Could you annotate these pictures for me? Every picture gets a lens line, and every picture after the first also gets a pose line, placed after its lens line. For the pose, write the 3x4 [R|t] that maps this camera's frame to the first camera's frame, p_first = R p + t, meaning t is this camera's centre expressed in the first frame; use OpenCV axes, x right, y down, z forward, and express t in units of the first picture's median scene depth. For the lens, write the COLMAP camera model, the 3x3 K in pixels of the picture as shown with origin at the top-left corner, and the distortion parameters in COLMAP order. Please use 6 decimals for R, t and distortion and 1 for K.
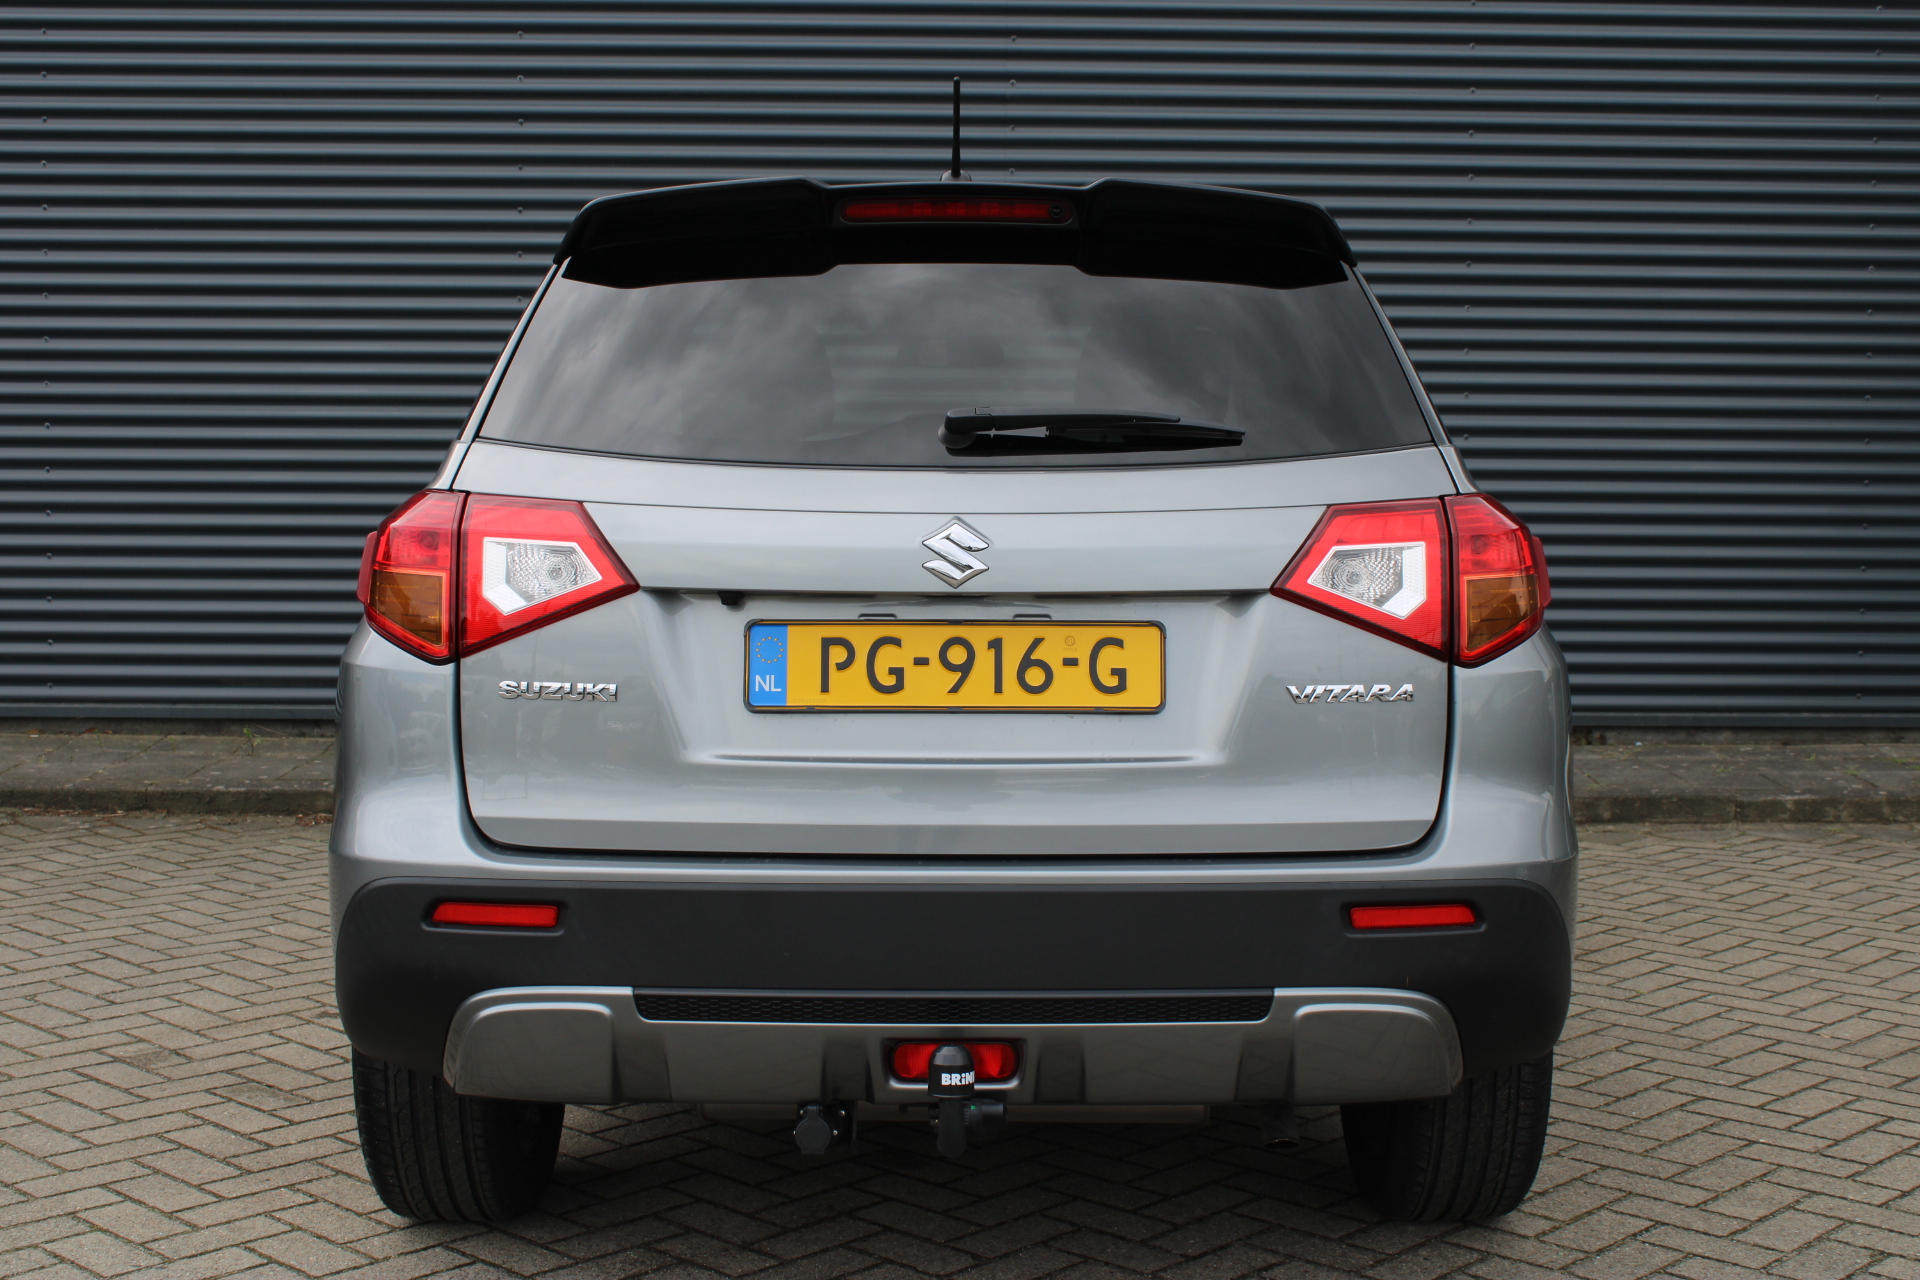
lens RADIAL K [[2479.0, 0, 1016.5], [0, 2479.0, 615.1], [0, 0, 1]] dist [-0.023481, 0.000000]
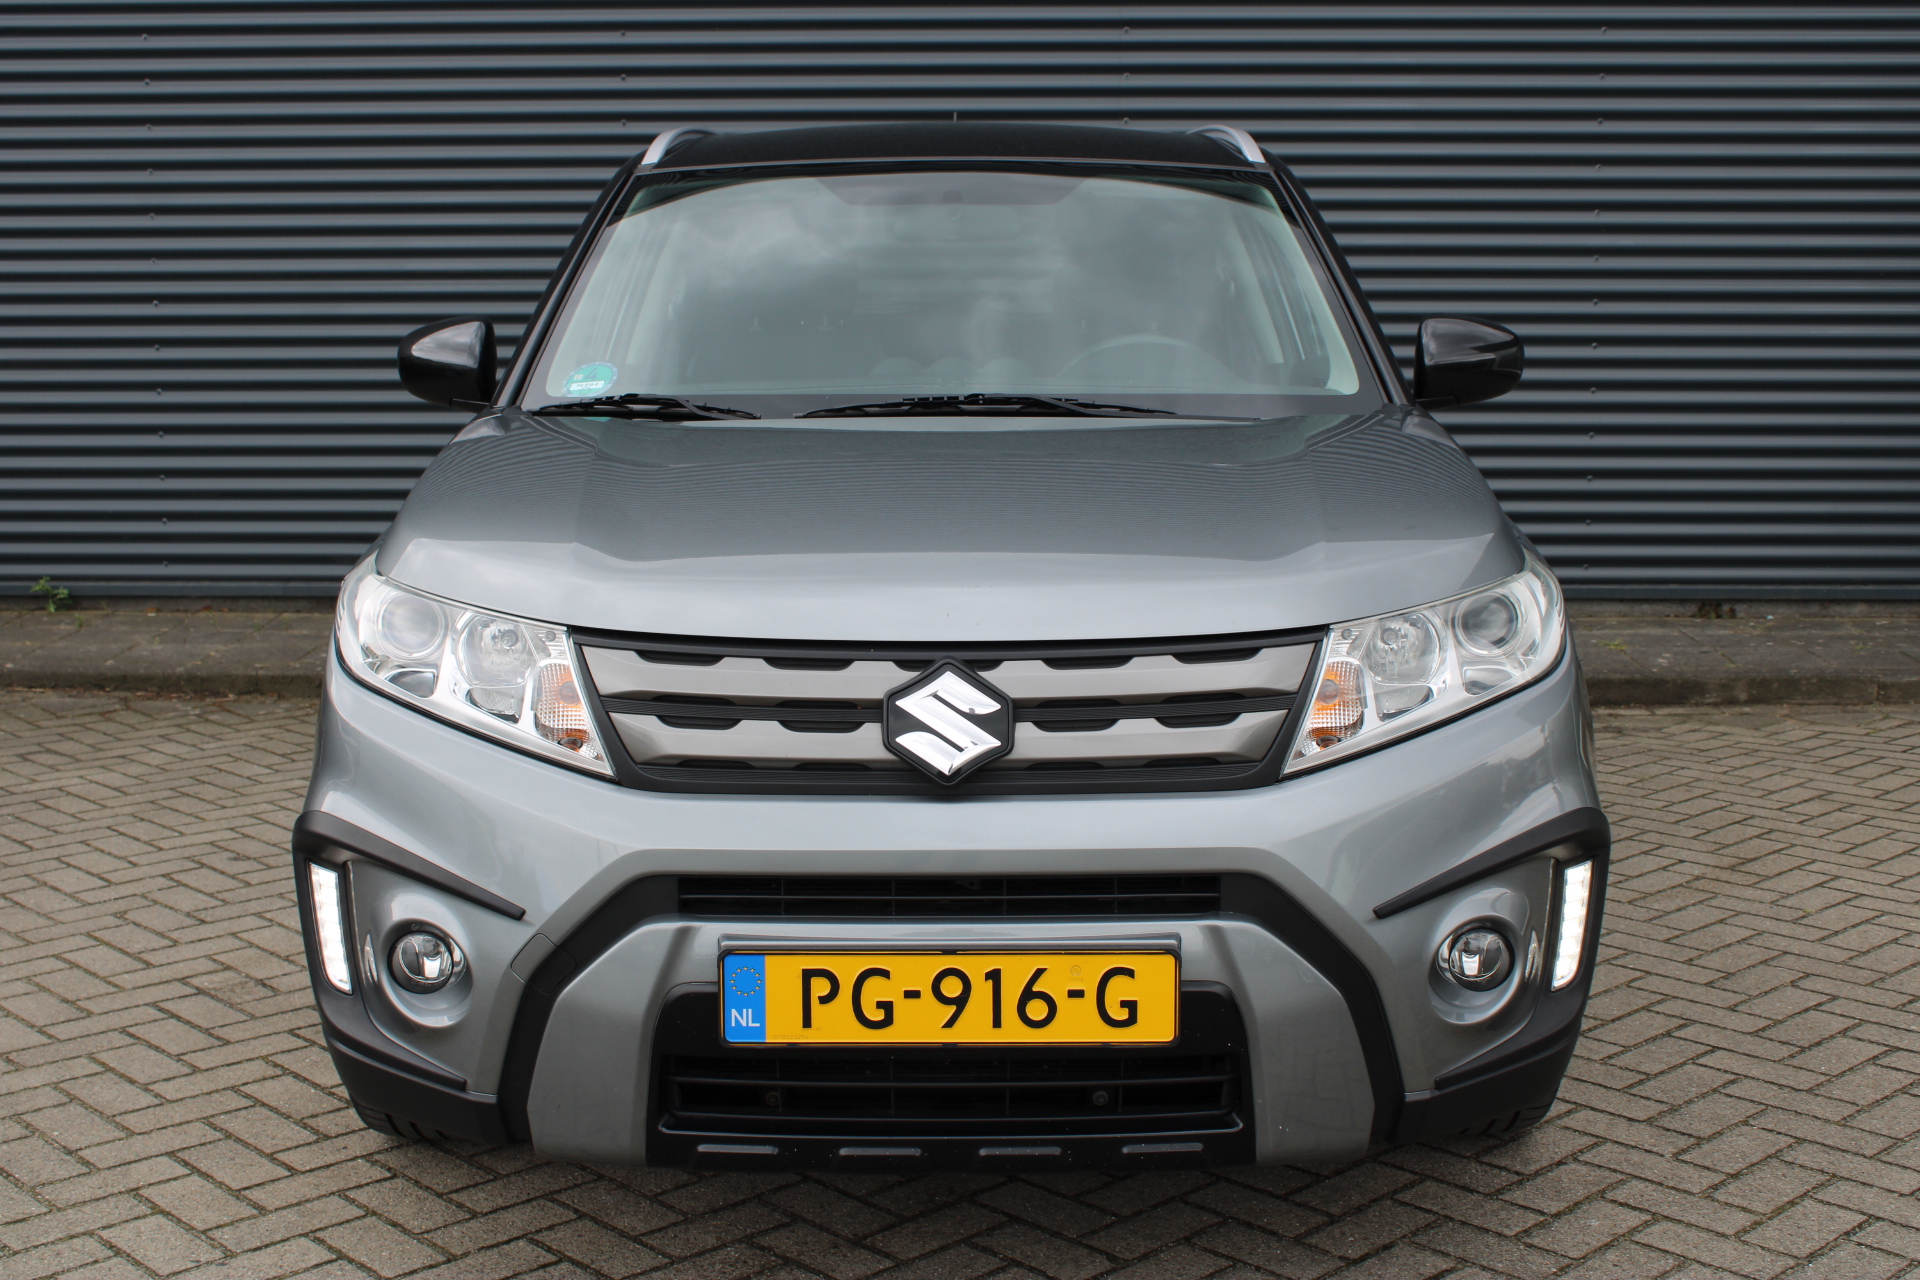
lens RADIAL K [[2344.3, 0, 986.3], [0, 2344.3, 608.2], [0, 0, 1]] dist [-0.032815, 0.000000]
pose [[0.998498, -0.001098, -0.054770, -0.013331], [0.004724, 0.997800, 0.066126, -0.029368], [0.054577, -0.066286, 0.996307, 0.144962]]
